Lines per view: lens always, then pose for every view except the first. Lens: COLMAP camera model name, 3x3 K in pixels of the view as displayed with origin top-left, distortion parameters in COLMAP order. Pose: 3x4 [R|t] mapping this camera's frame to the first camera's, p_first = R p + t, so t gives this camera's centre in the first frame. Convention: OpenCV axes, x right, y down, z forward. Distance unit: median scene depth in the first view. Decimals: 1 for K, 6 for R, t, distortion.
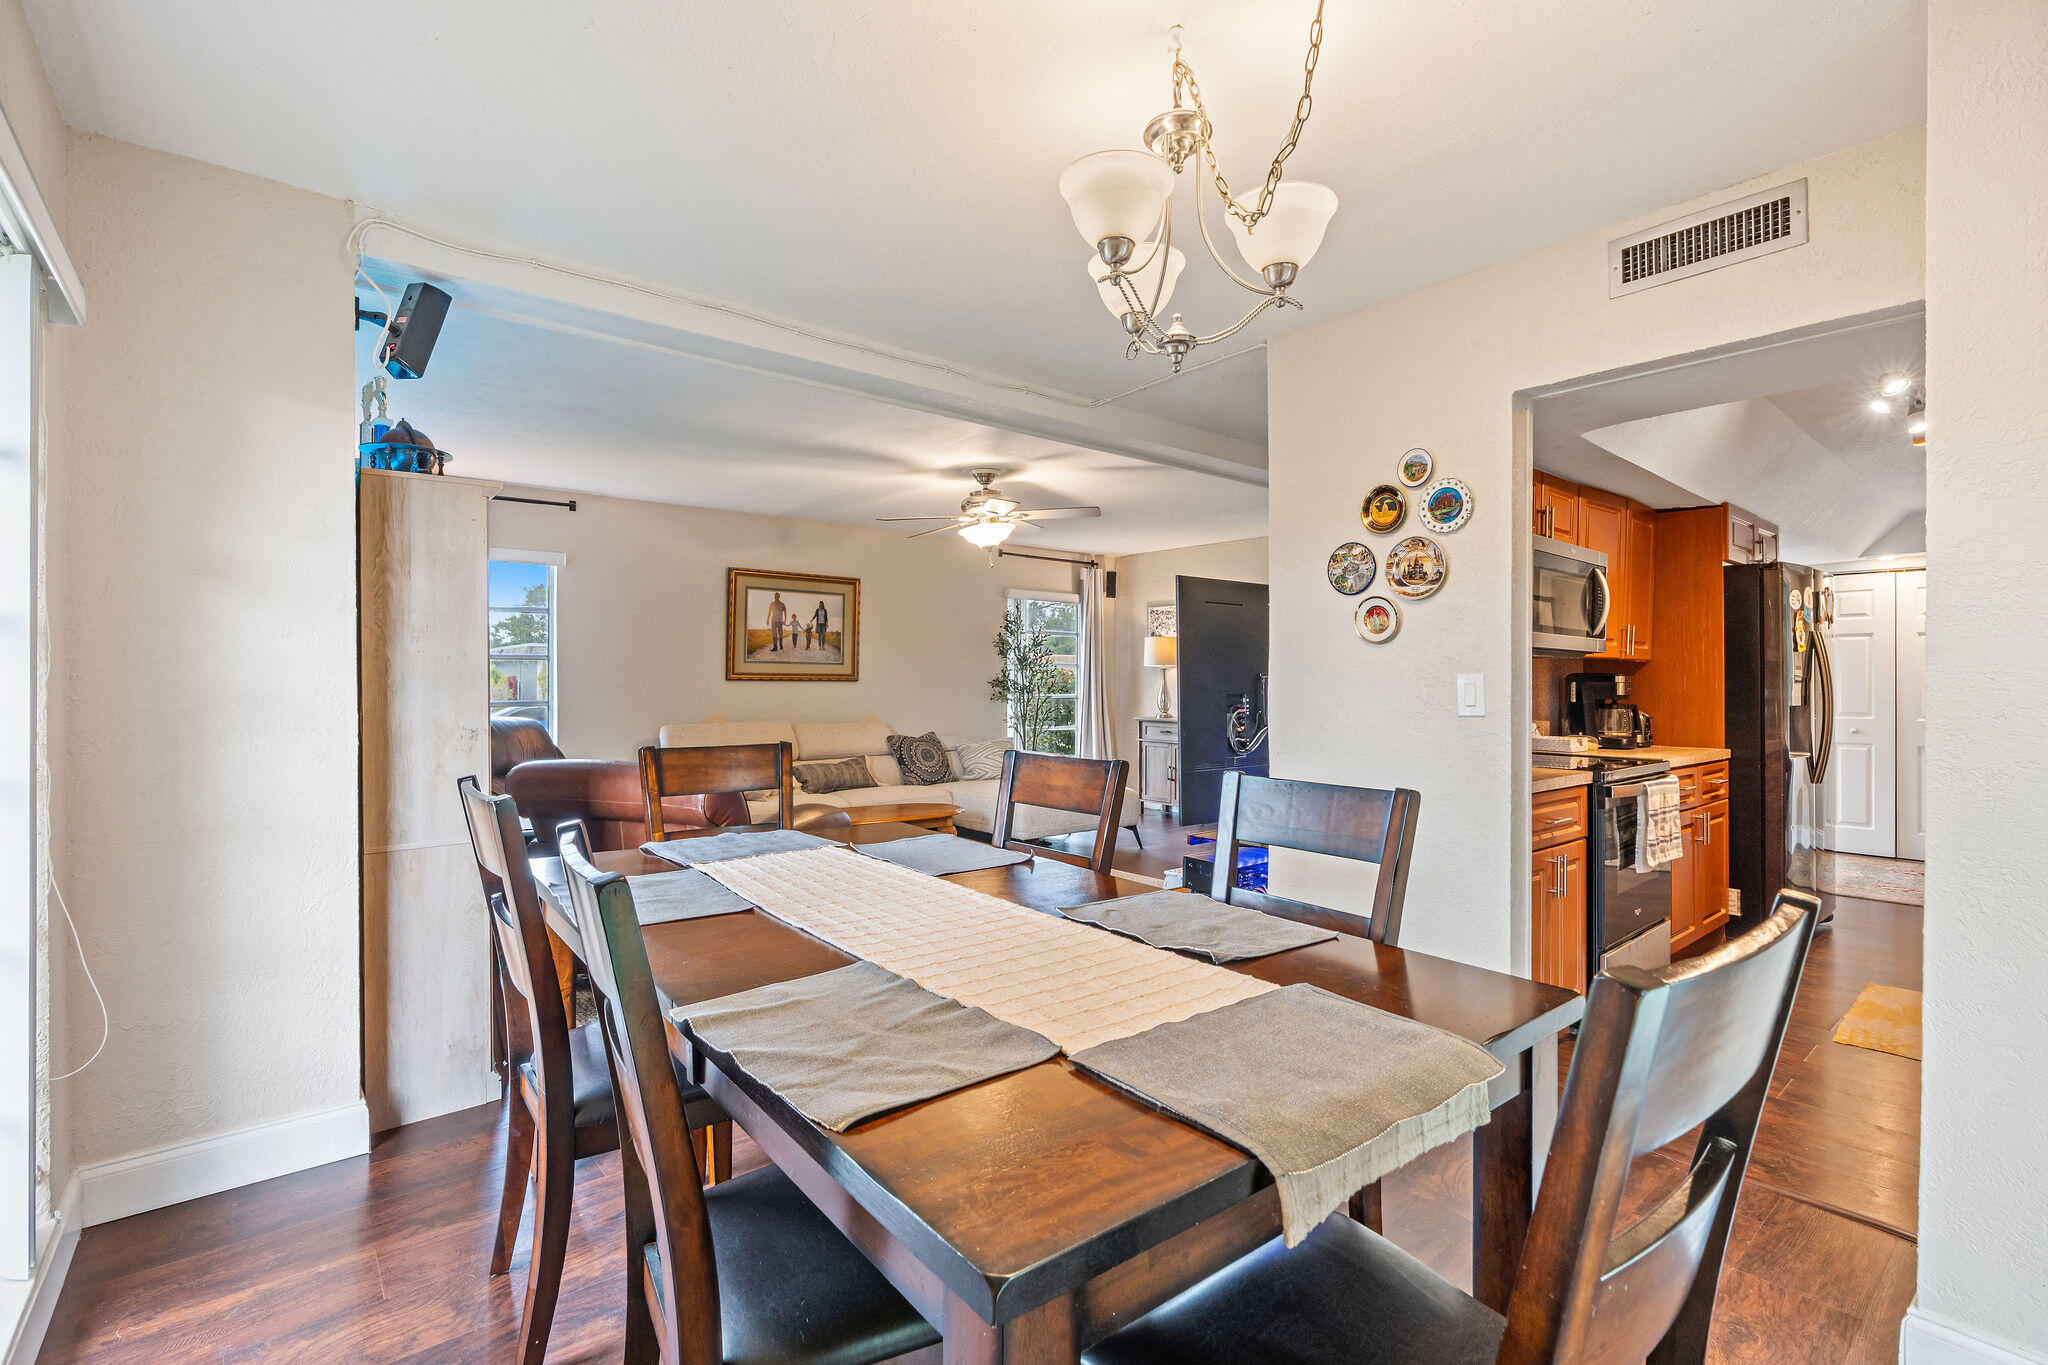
lens RADIAL K [[903.4, 0, 1034.5], [0, 903.4, 674.3], [0, 0, 1]] dist [-0.004554, -0.000158]
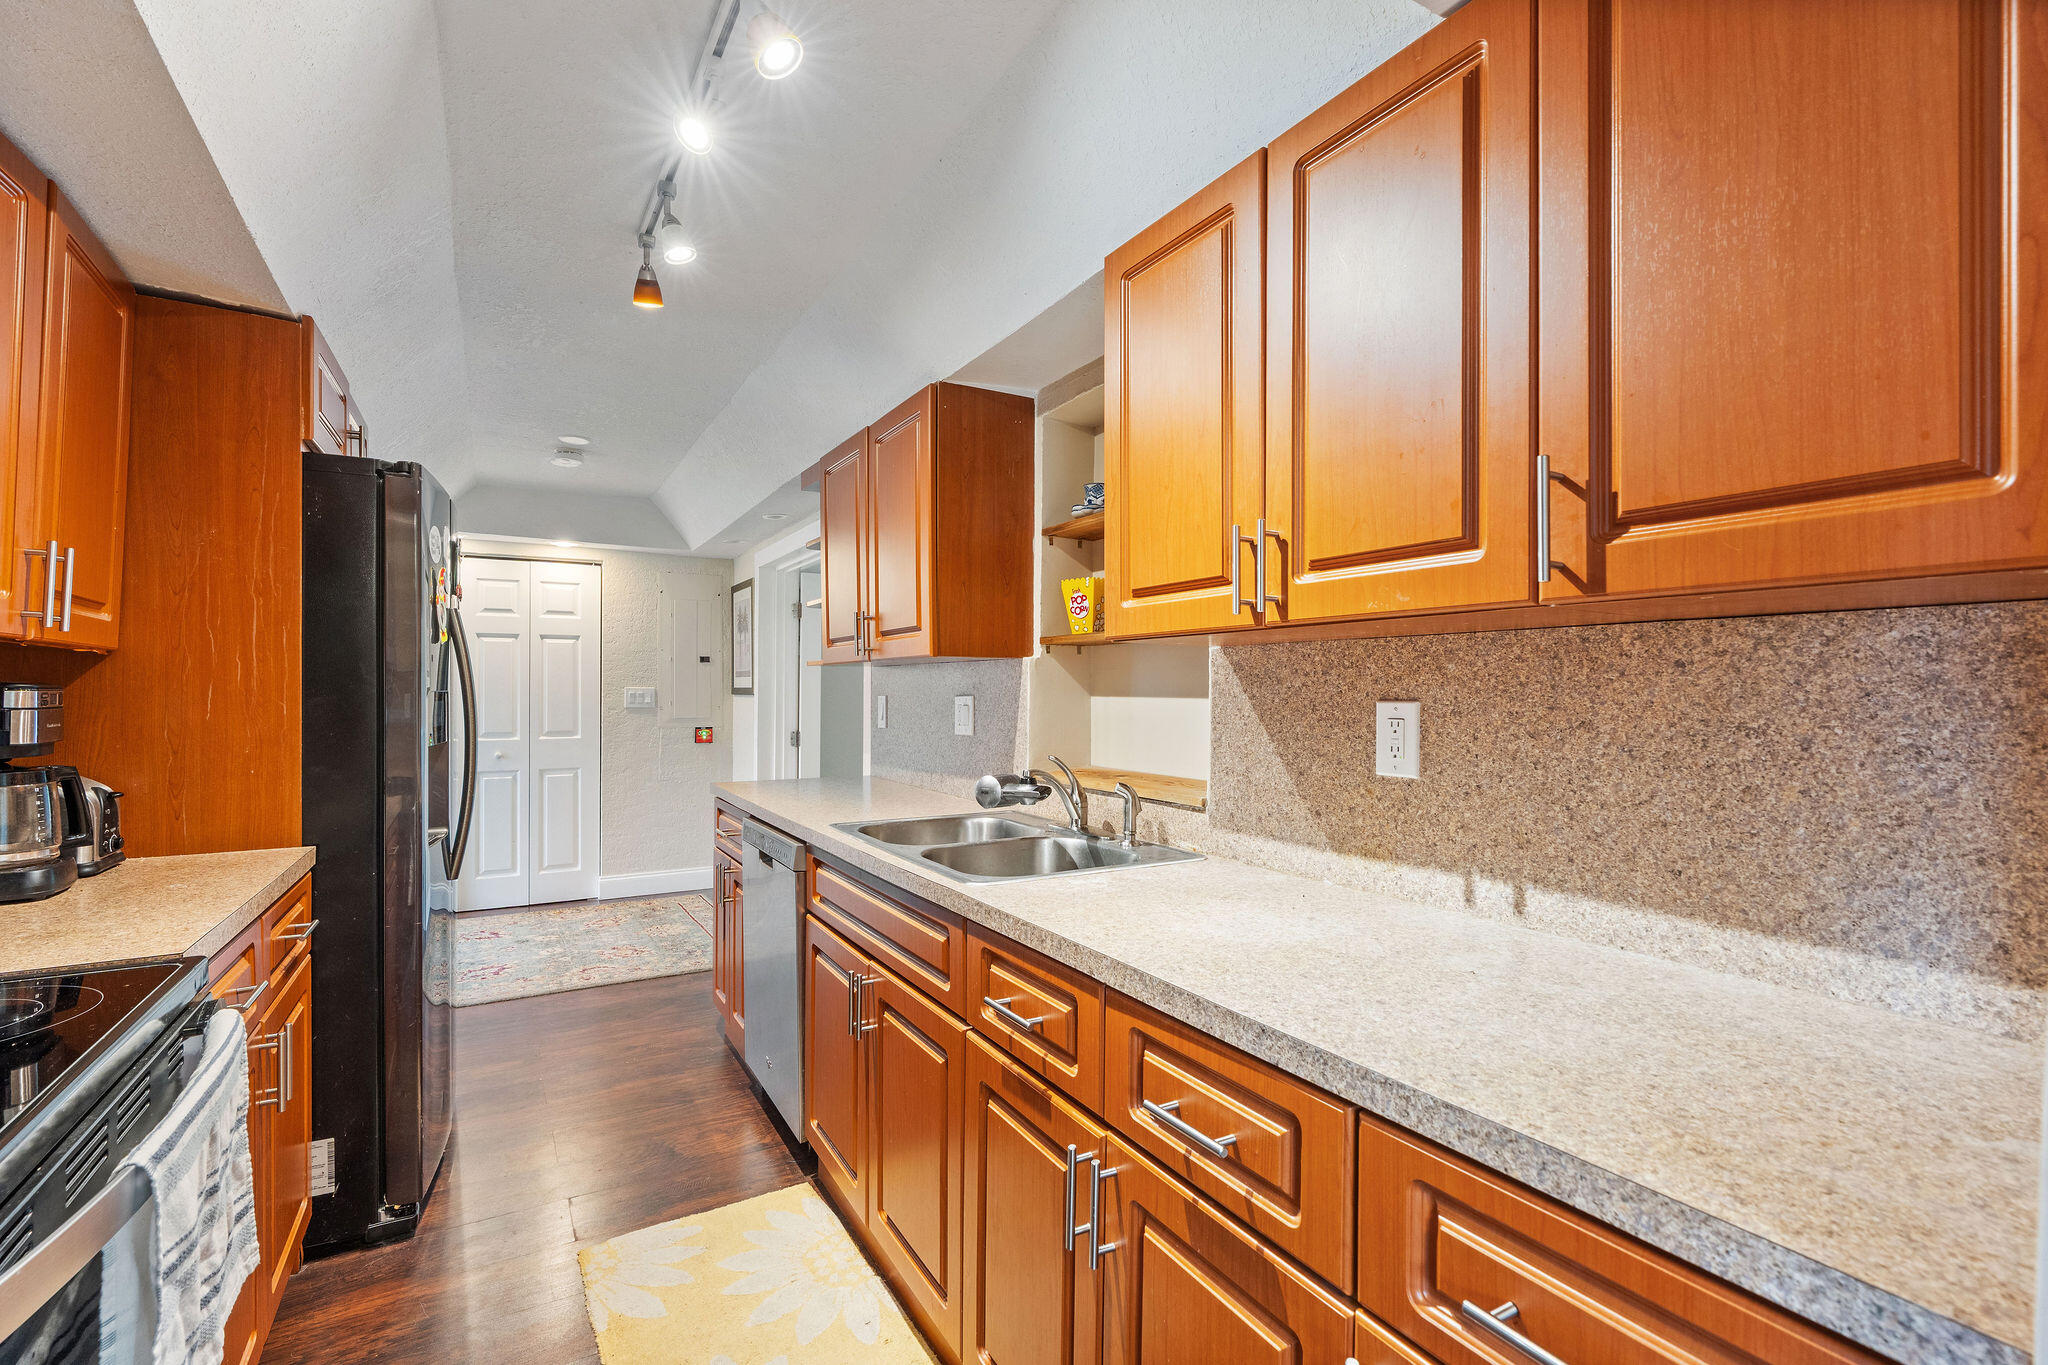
lens RADIAL K [[919.7, 0, 1017.6], [0, 919.7, 689.1], [0, 0, 1]] dist [-0.003429, 0.000352]
pose [[0.173778, -0.001751, 0.984783, 0.367619], [-0.007767, 0.999965, 0.003149, -0.002540], [-0.984754, -0.008196, 0.173758, 0.559538]]
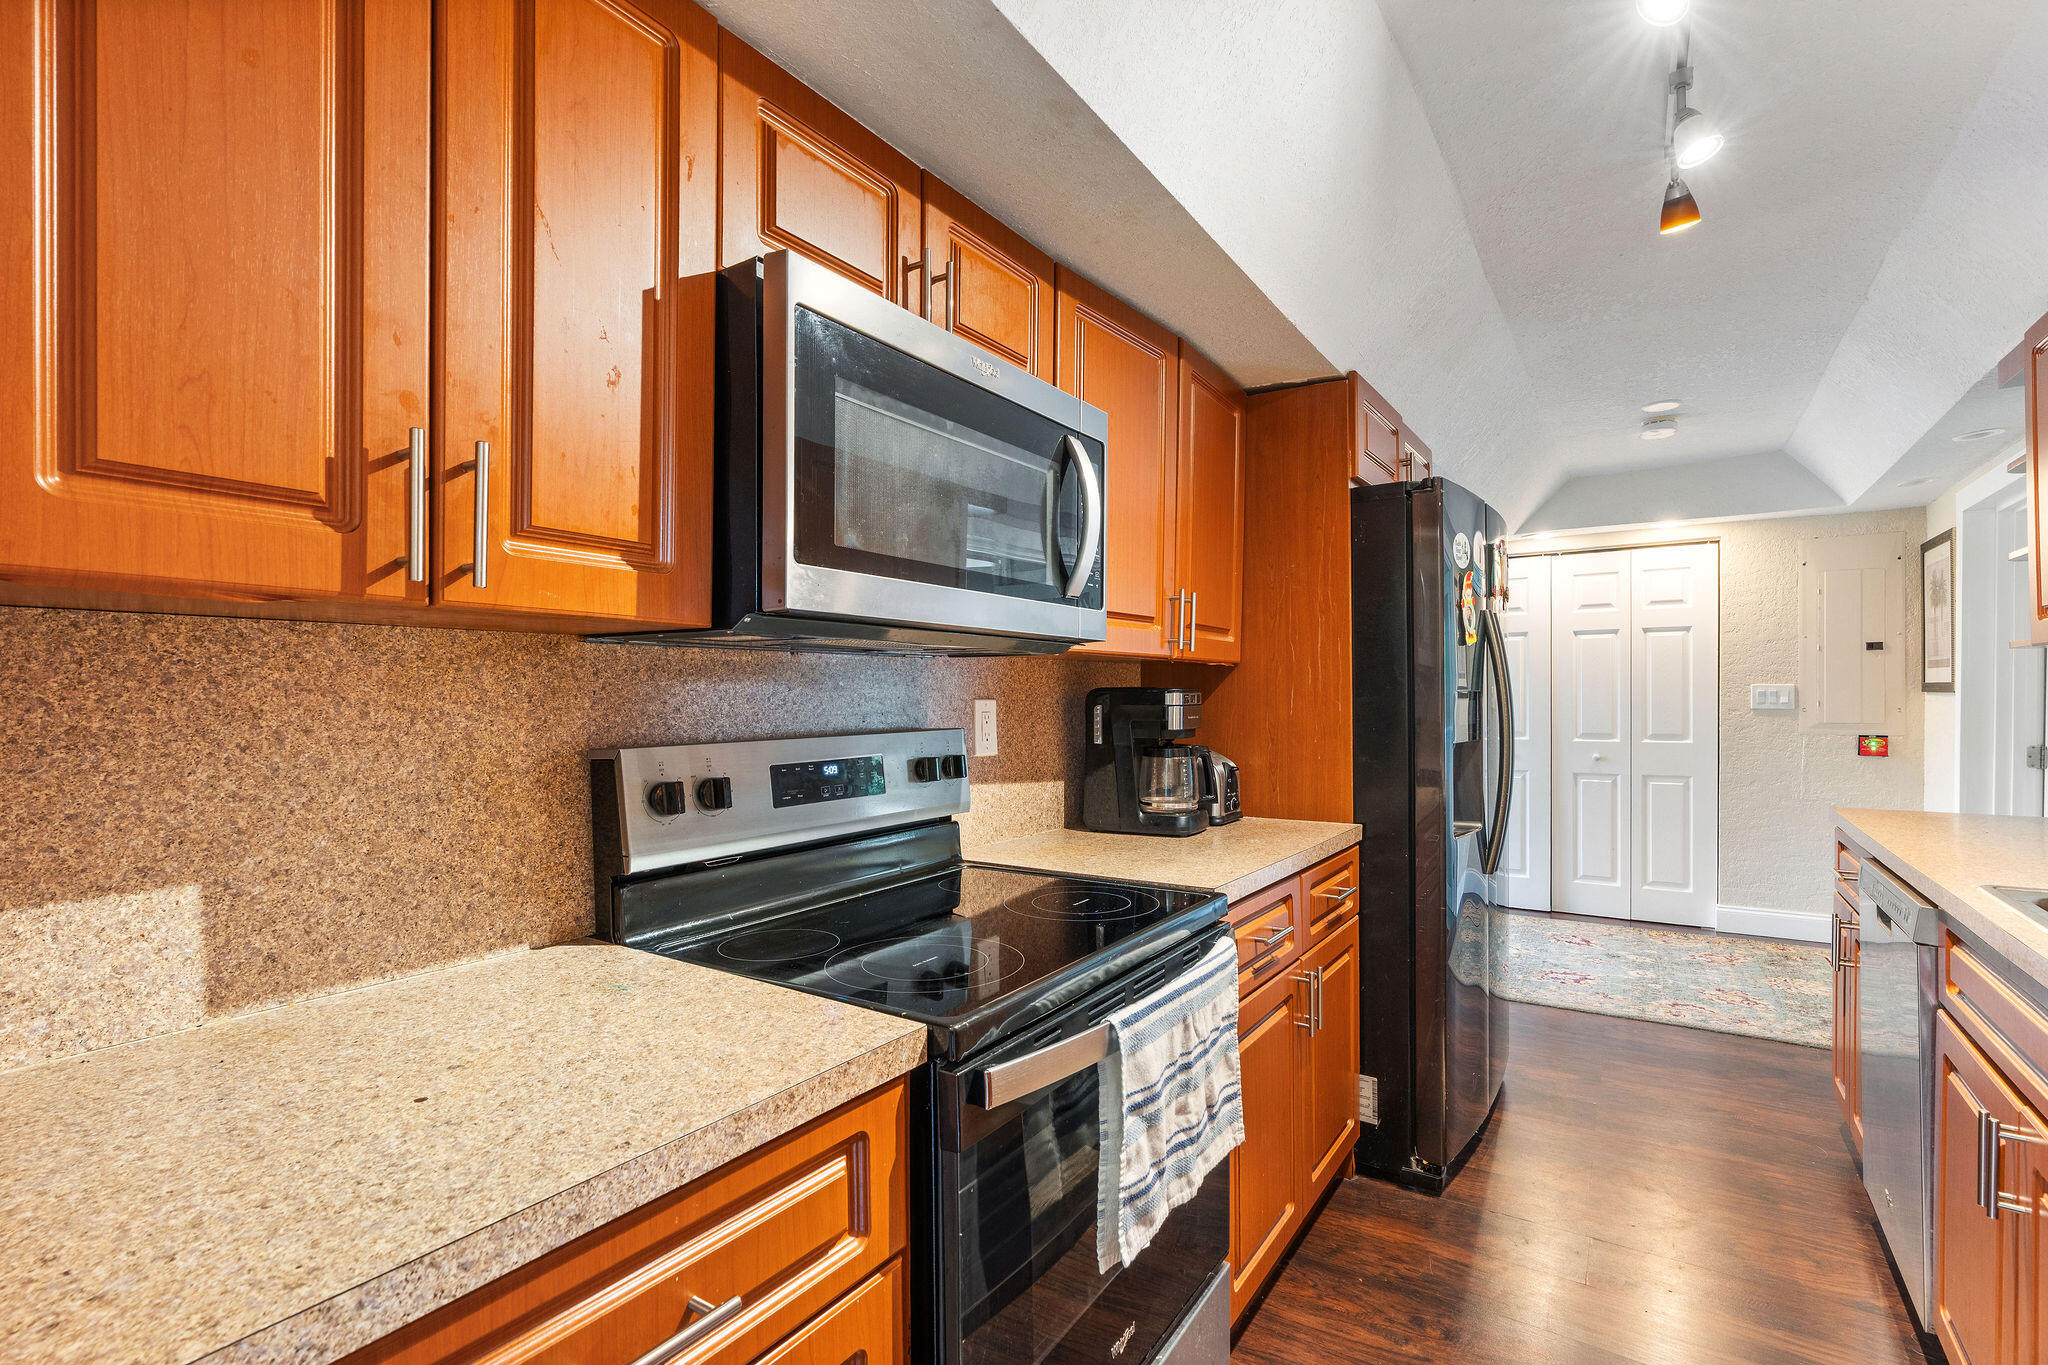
lens RADIAL K [[932.2, 0, 1021.0], [0, 932.2, 708.0], [0, 0, 1]] dist [-0.002237, 0.000435]
pose [[0.959695, -0.015965, 0.280591, 0.416931], [0.009992, 0.999692, 0.022704, -0.002297], [-0.280868, -0.018985, 0.959559, 0.516904]]
